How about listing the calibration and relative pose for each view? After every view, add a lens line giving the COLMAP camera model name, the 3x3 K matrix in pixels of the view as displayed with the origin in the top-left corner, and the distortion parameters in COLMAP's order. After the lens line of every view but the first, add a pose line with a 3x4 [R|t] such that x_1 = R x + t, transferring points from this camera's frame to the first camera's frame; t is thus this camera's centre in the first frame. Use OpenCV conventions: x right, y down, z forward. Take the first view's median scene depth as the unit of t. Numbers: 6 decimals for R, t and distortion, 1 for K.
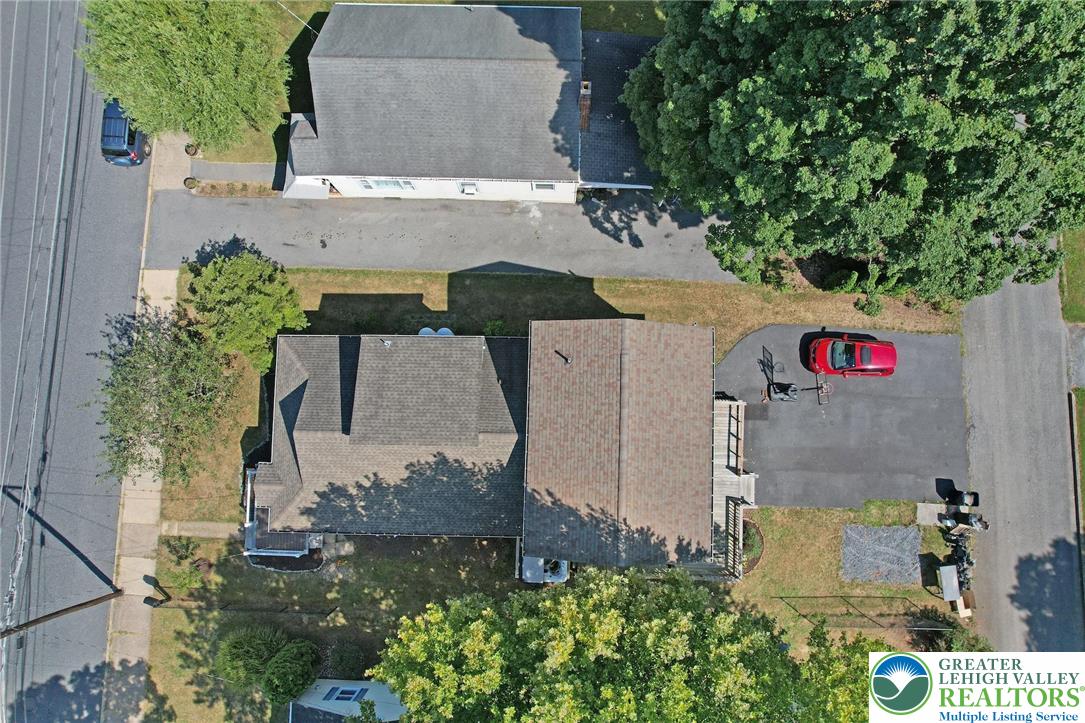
lens RADIAL K [[705.1, 0, 542.5], [0, 705.1, 361.5], [0, 0, 1]] dist [-0.086880, 0.071701]
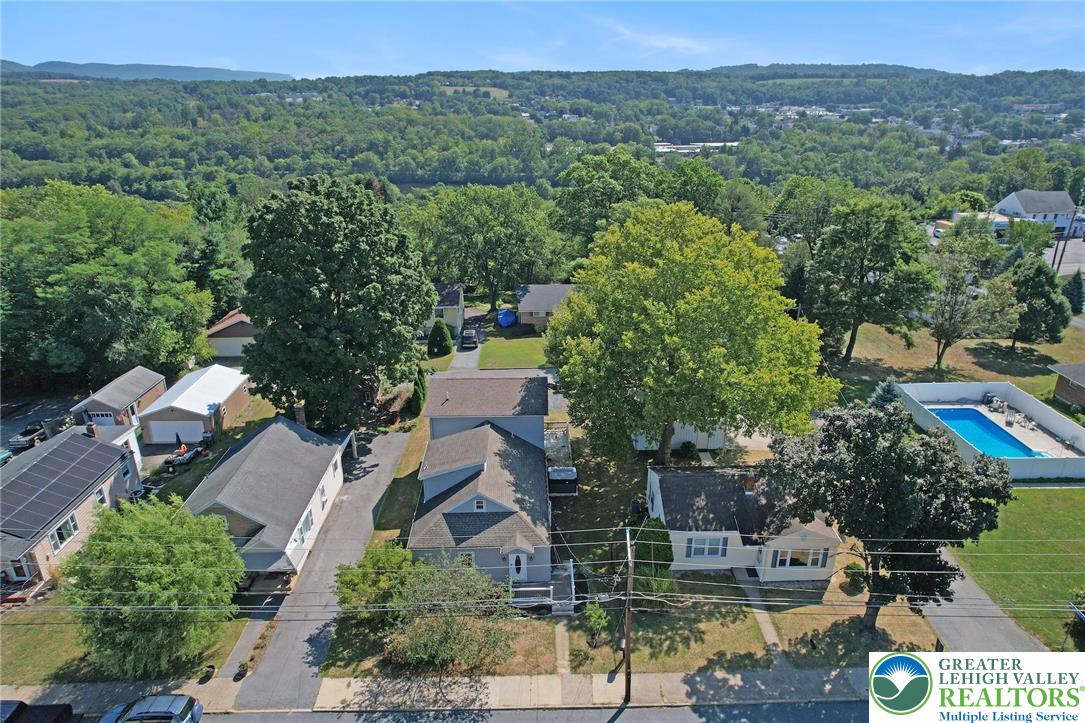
lens RADIAL K [[705.1, 0, 542.5], [0, 705.1, 361.5], [0, 0, 1]] dist [-0.086880, 0.071701]
pose [[-0.039007, -0.359595, 0.932293, -1.408025], [0.994930, 0.072572, 0.069619, 0.095803], [-0.092693, 0.930282, 0.354941, 0.151324]]
